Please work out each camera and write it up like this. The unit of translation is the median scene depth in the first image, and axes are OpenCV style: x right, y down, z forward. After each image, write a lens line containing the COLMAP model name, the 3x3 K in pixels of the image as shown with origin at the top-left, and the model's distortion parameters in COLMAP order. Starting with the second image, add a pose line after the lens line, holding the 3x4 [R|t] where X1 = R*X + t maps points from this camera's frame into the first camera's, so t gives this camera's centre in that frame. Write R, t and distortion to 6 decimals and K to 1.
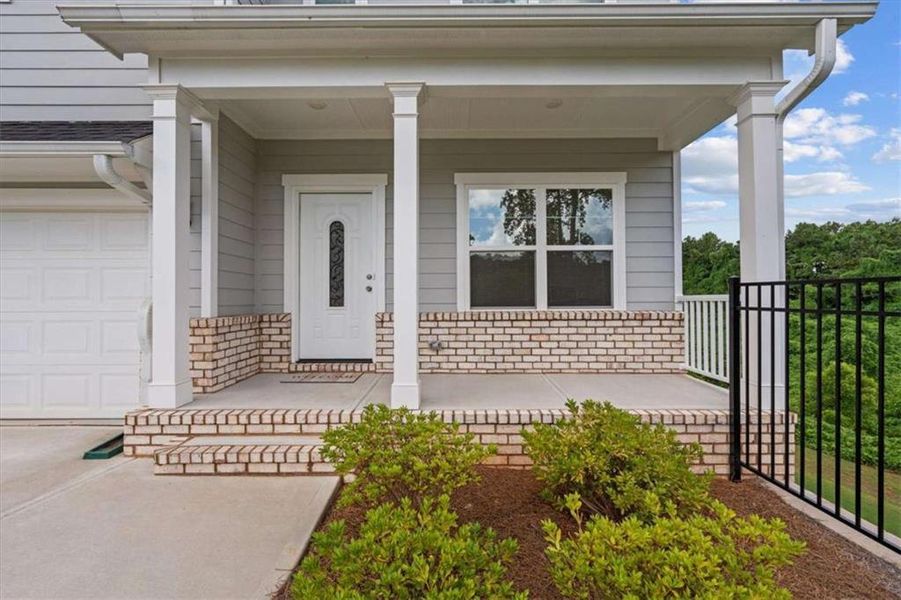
lens RADIAL K [[408.7, 0, 453.9], [0, 408.7, 294.6], [0, 0, 1]] dist [-0.001904, 0.000017]
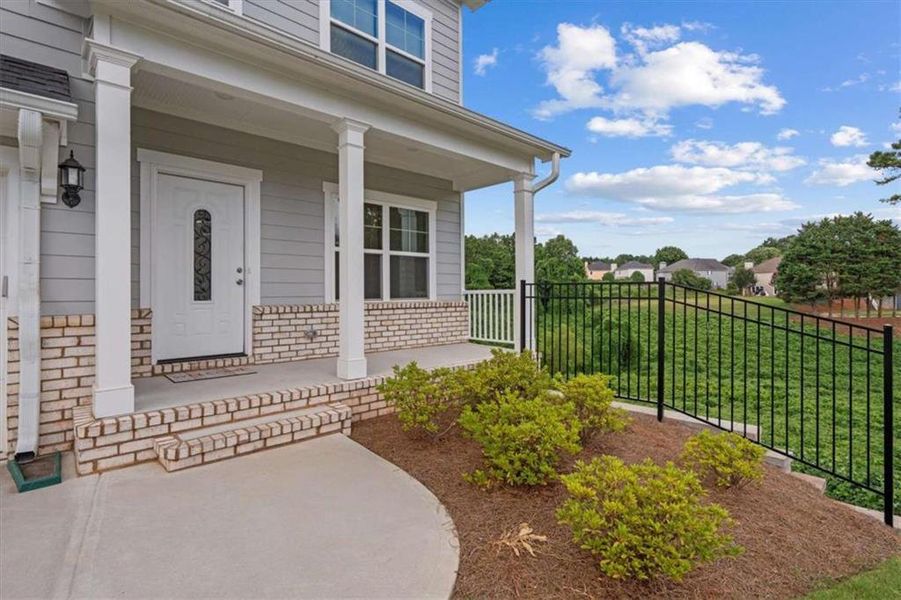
lens RADIAL K [[438.9, 0, 450.1], [0, 438.9, 289.0], [0, 0, 1]] dist [0.000694, 0.000371]
pose [[0.728872, 0.006634, 0.684618, -0.585745], [-0.005886, 0.999977, -0.003424, 0.003214], [-0.684625, -0.001534, 0.728894, -0.131498]]
